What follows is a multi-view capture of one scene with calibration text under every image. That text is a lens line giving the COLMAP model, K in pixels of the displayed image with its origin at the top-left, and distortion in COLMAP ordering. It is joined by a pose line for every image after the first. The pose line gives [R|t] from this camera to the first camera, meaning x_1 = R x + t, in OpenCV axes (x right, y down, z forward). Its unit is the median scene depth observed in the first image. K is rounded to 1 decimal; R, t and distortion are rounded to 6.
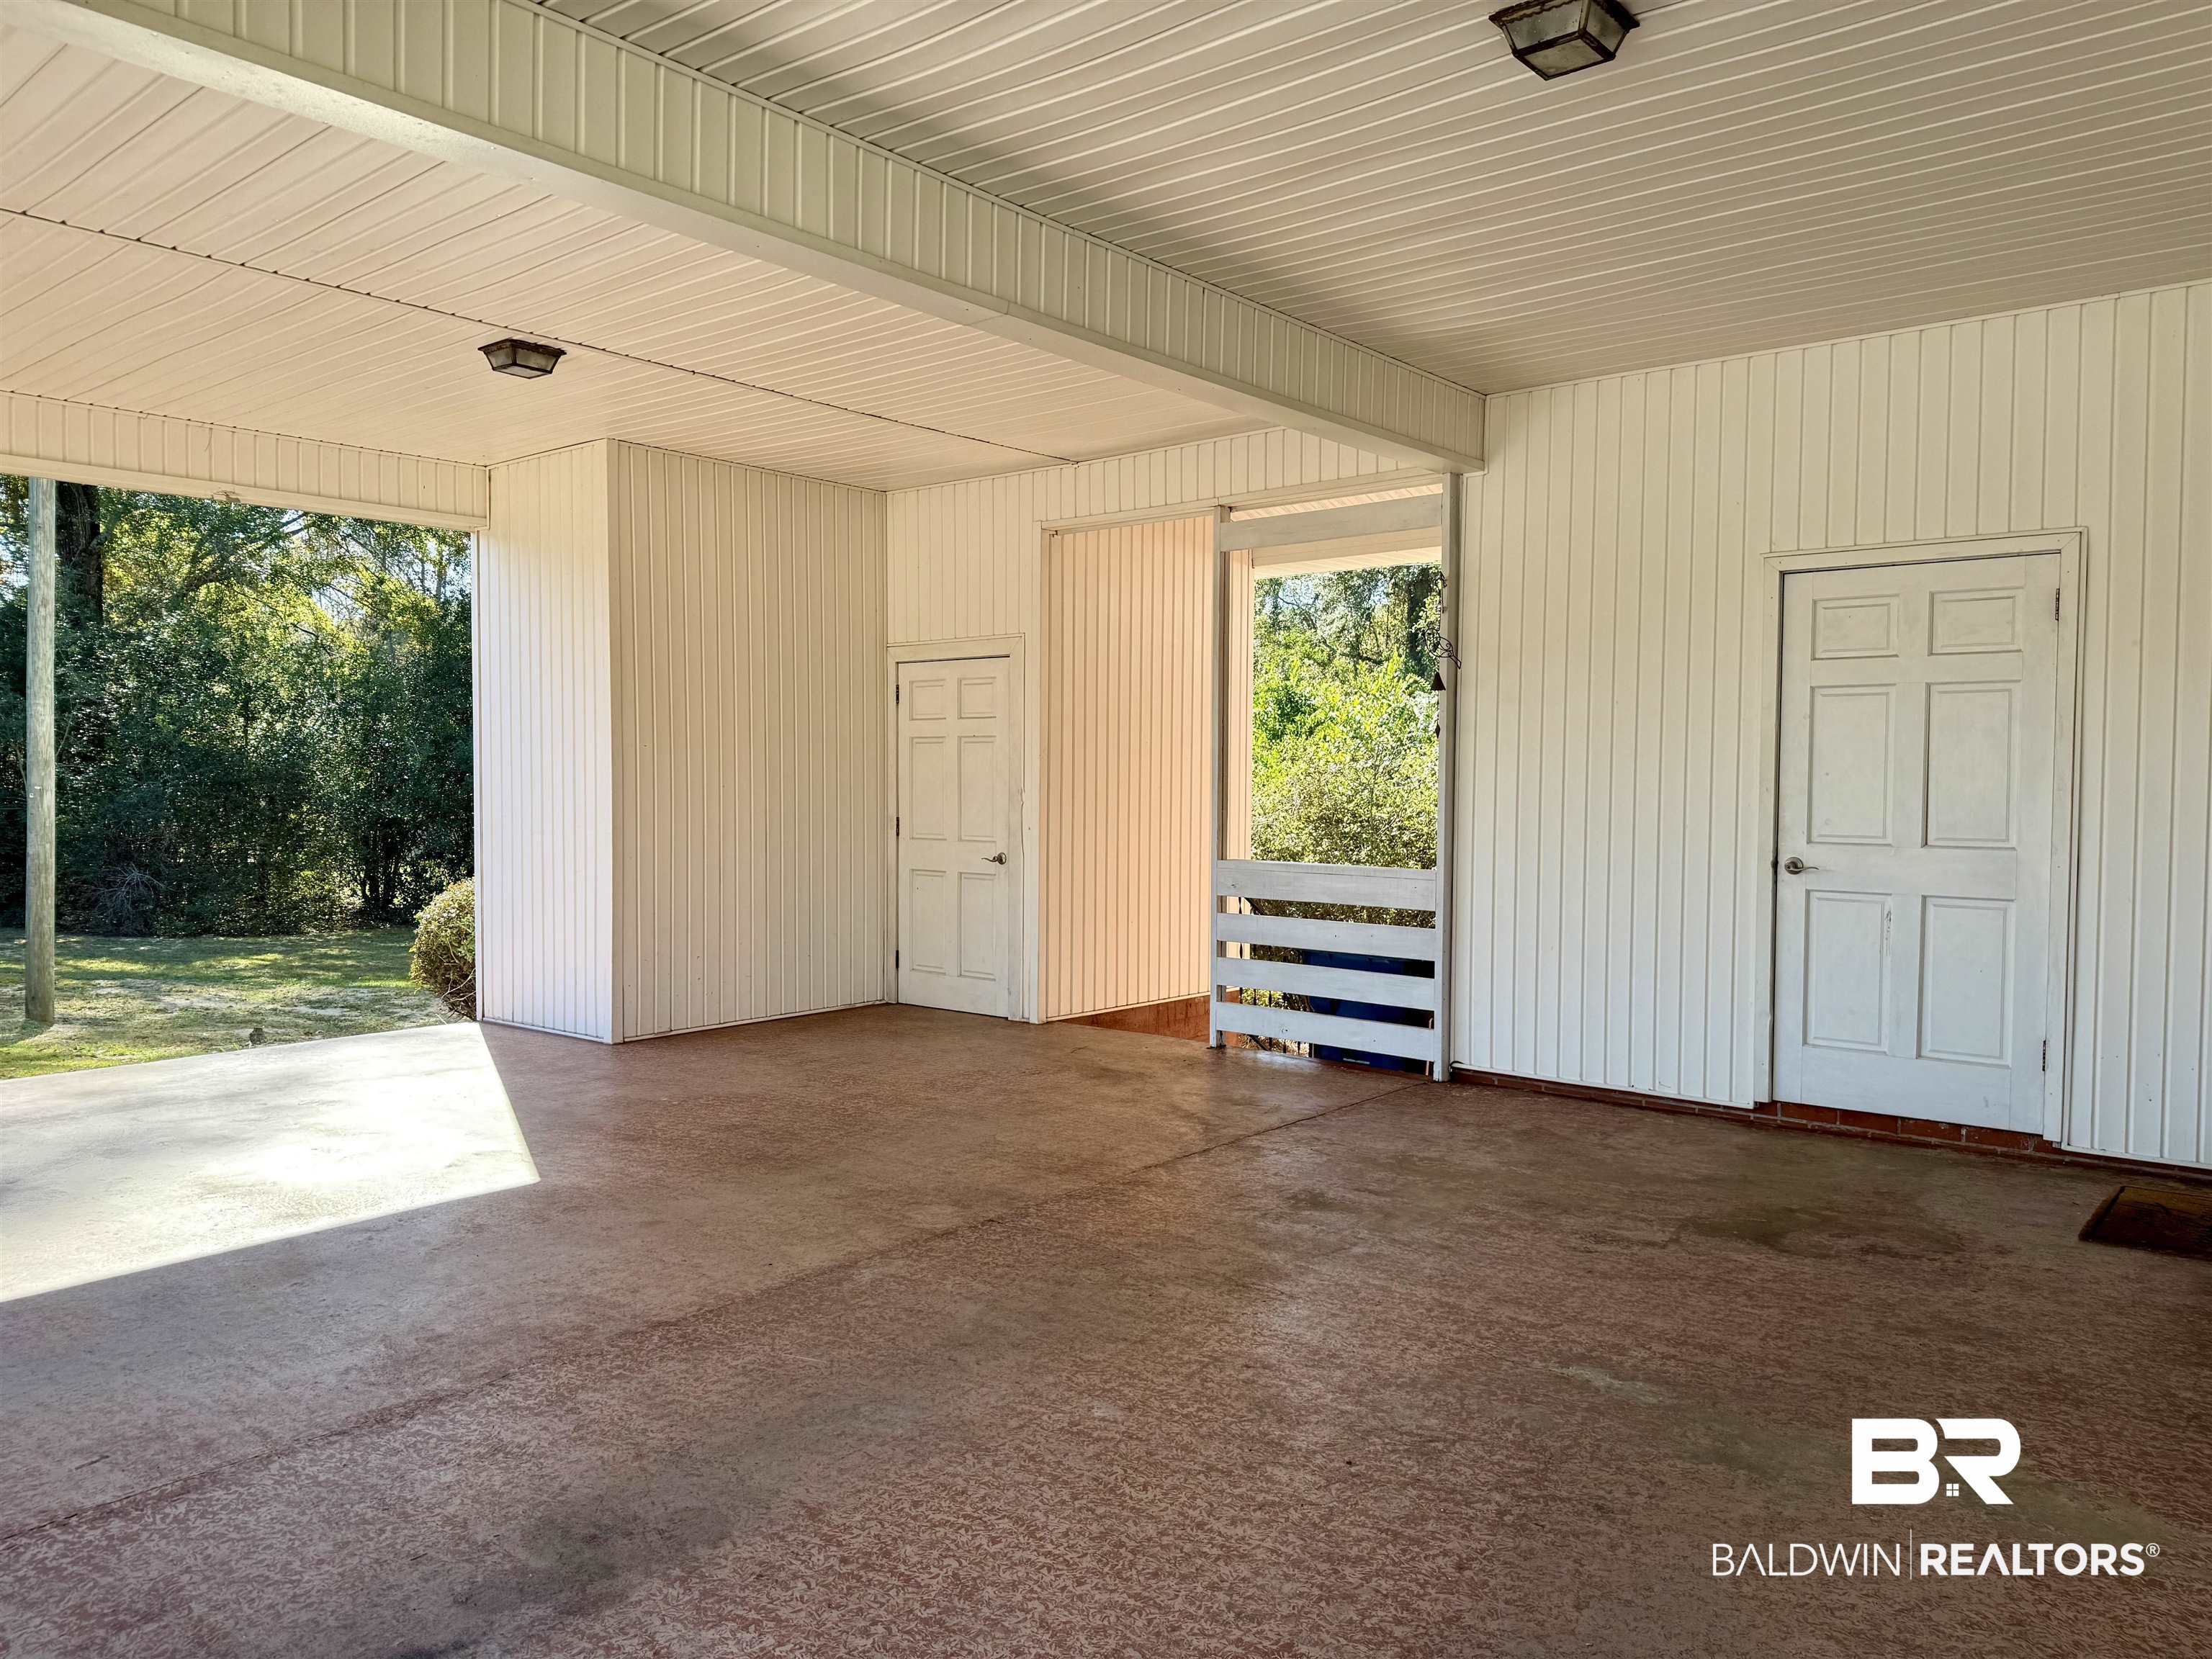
lens RADIAL K [[1698.0, 0, 984.5], [0, 1698.0, 839.8], [0, 0, 1]] dist [0.109296, -0.192389]
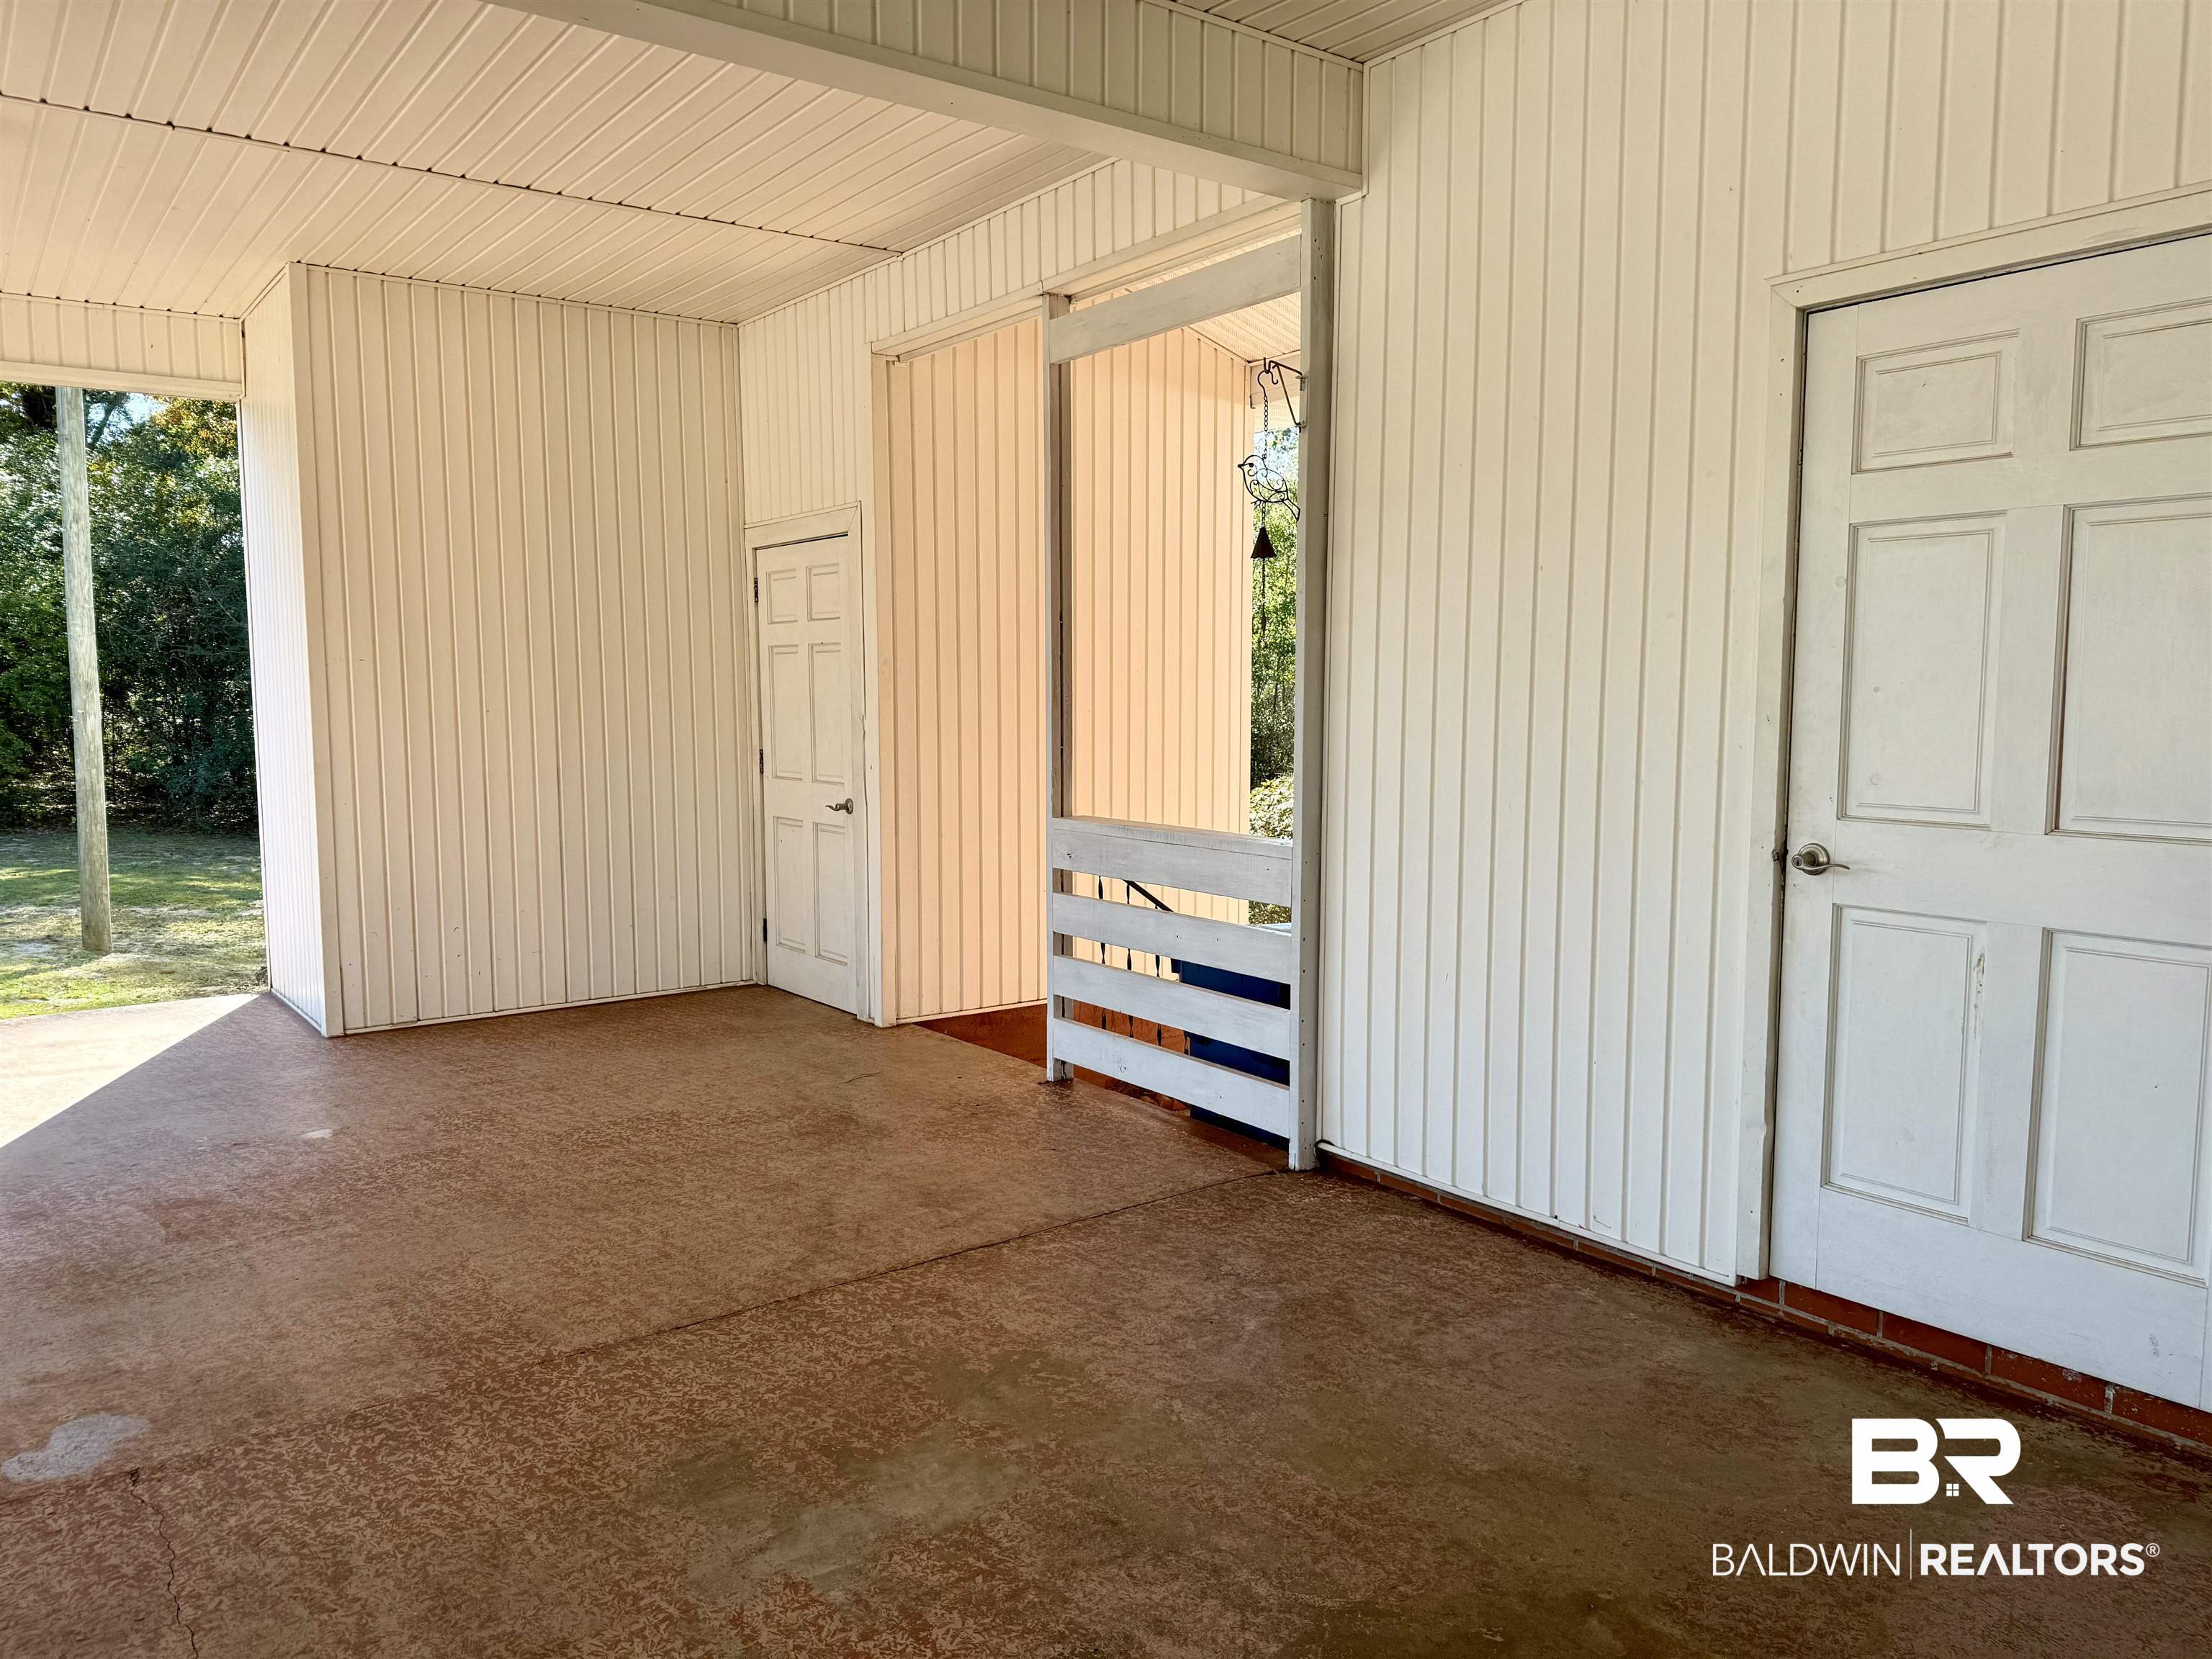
lens RADIAL K [[1556.6, 0, 1086.9], [0, 1556.6, 841.3], [0, 0, 1]] dist [0.061153, -0.084438]
pose [[0.972123, 0.015151, -0.233981, 0.330697], [-0.000727, 0.998100, 0.061610, -0.019246], [0.234470, -0.059722, 0.970287, 0.424568]]
